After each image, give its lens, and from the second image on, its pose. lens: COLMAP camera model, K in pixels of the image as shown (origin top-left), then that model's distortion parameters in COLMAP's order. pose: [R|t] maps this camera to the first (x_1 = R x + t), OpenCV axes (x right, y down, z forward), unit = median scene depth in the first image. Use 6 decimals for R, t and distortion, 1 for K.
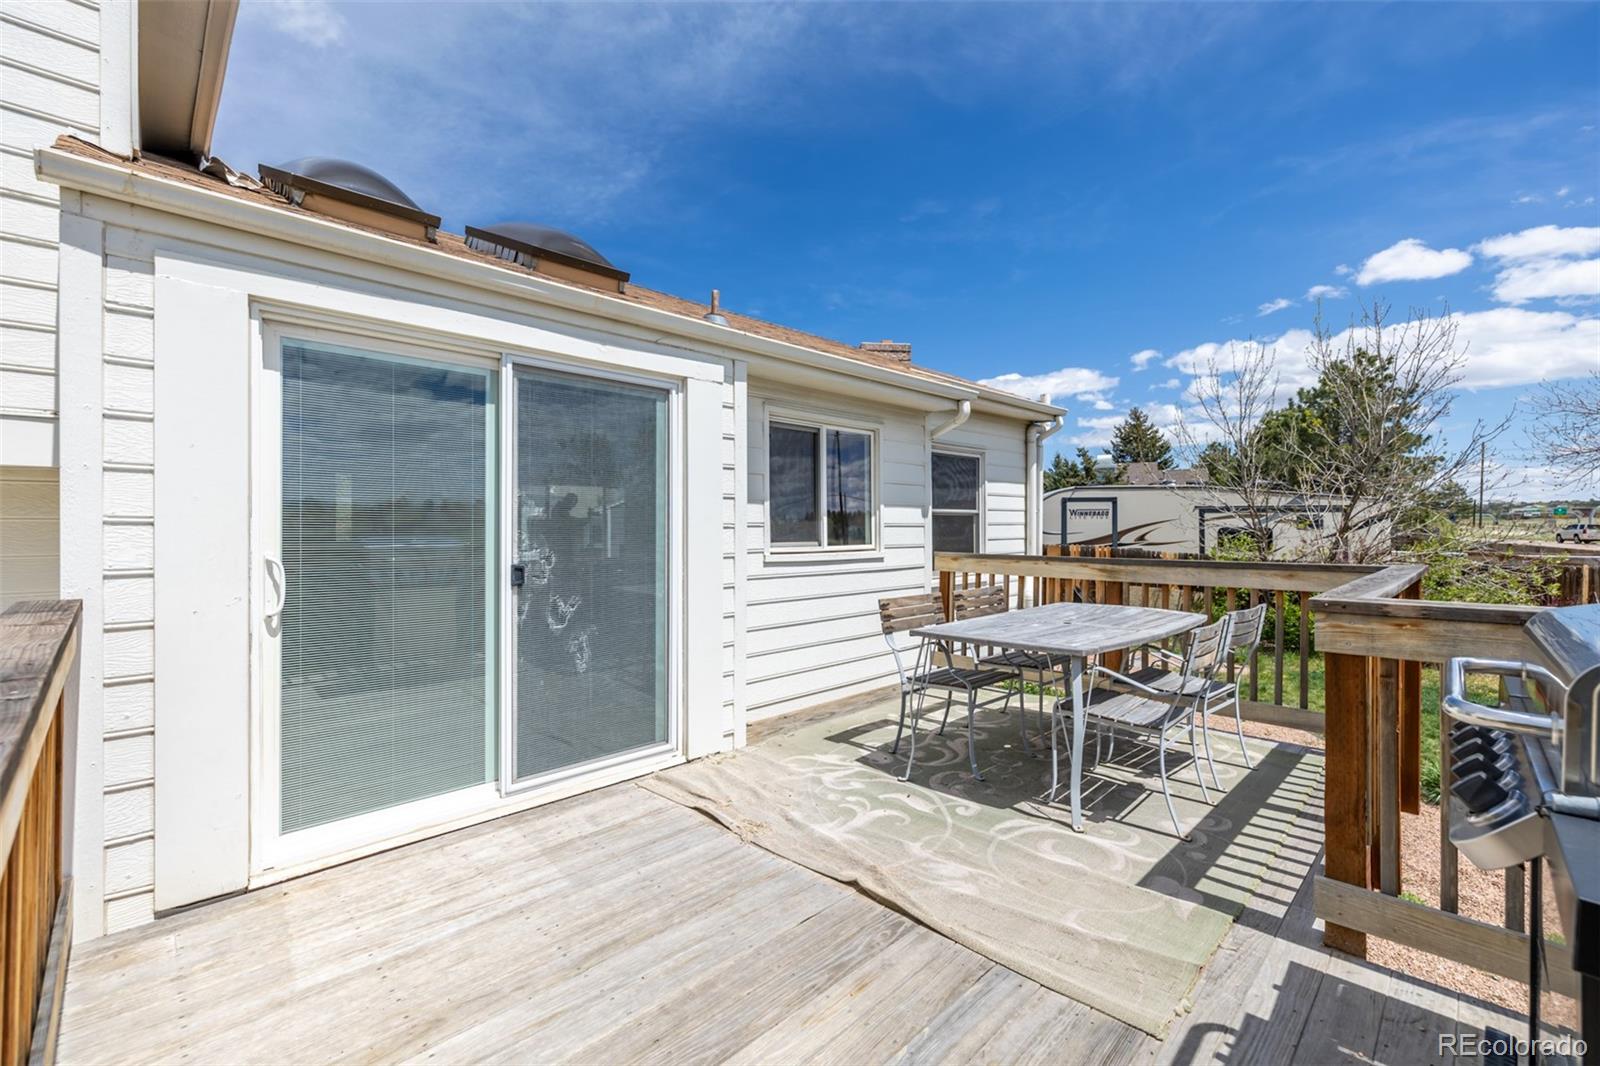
lens RADIAL K [[682.5, 0, 801.8], [0, 682.5, 532.1], [0, 0, 1]] dist [0.002314, 0.000161]
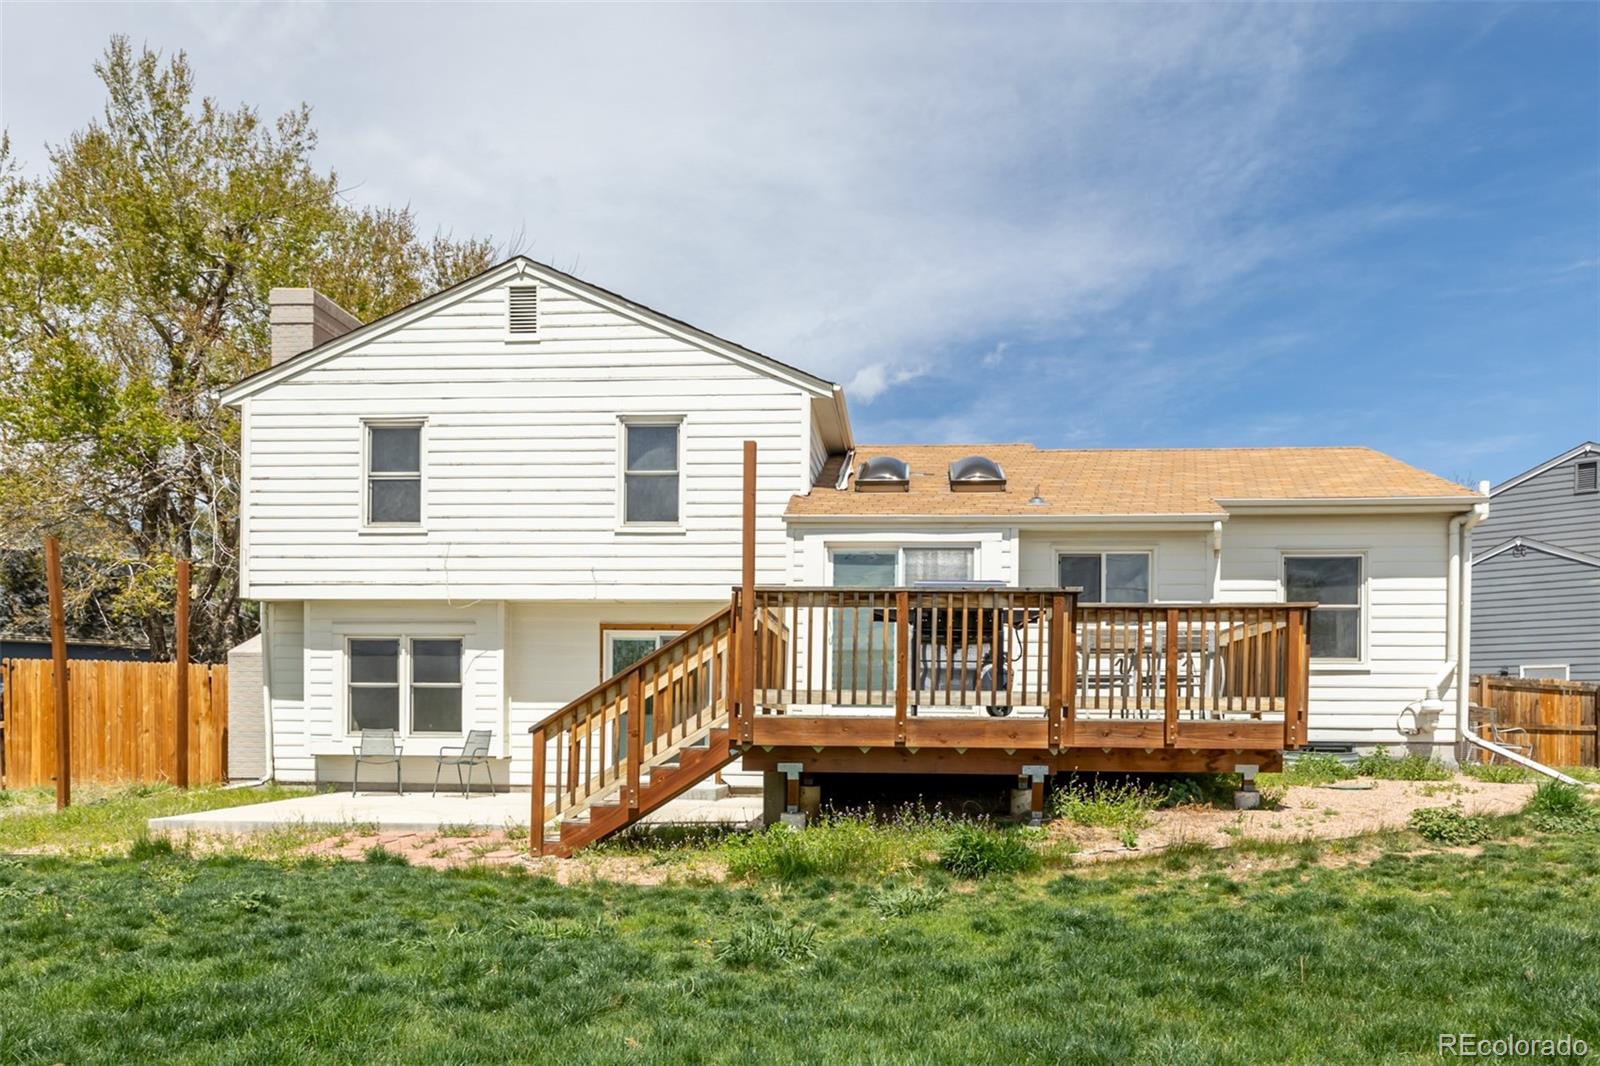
lens RADIAL K [[682.5, 0, 801.7], [0, 682.5, 531.8], [0, 0, 1]] dist [0.002314, 0.000161]
pose [[0.661003, -0.141451, -0.736931, 0.813629], [-0.015643, 0.979261, -0.201997, 0.146167], [0.750221, 0.145048, 0.645082, -0.637727]]
